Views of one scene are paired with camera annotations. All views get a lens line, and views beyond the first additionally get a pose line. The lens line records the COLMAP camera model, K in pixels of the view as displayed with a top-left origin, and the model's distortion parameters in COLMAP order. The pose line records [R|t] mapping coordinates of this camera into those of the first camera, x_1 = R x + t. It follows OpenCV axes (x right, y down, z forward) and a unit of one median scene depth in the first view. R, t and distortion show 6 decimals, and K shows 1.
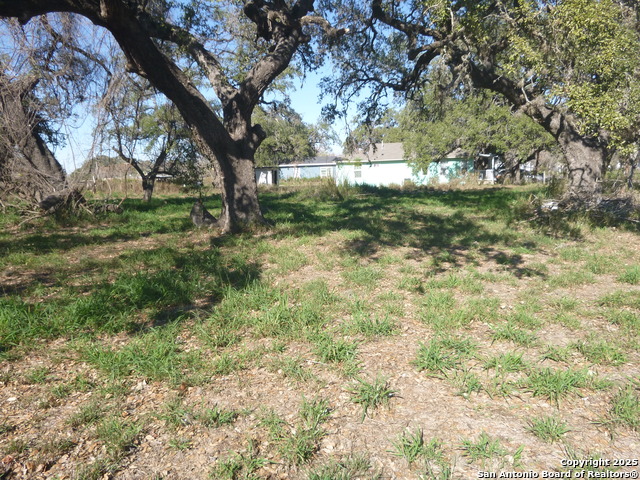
lens RADIAL K [[467.9, 0, 314.6], [0, 467.9, 240.4], [0, 0, 1]] dist [-0.044798, -0.000179]
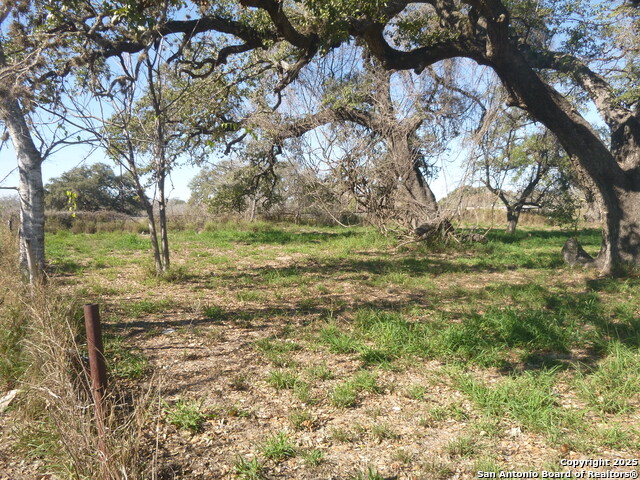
lens RADIAL K [[467.9, 0, 315.2], [0, 467.9, 239.8], [0, 0, 1]] dist [-0.044798, -0.000179]
pose [[0.742448, 0.062665, -0.666966, -0.021803], [-0.104932, 0.994204, -0.023397, -0.004875], [0.661634, 0.087357, 0.744720, -0.005837]]
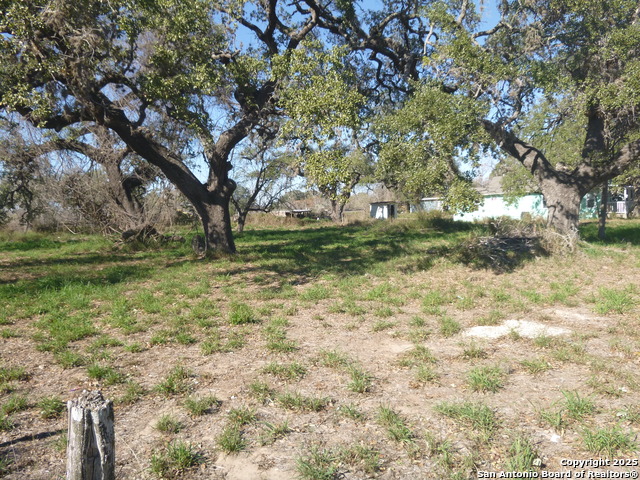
lens RADIAL K [[467.9, 0, 320.8], [0, 467.9, 239.8], [0, 0, 1]] dist [-0.044798, -0.000179]
pose [[0.922846, 0.016199, -0.384829, 0.649826], [-0.042262, 0.997341, -0.059366, -0.002662], [0.382844, 0.071049, 0.921077, -0.136280]]
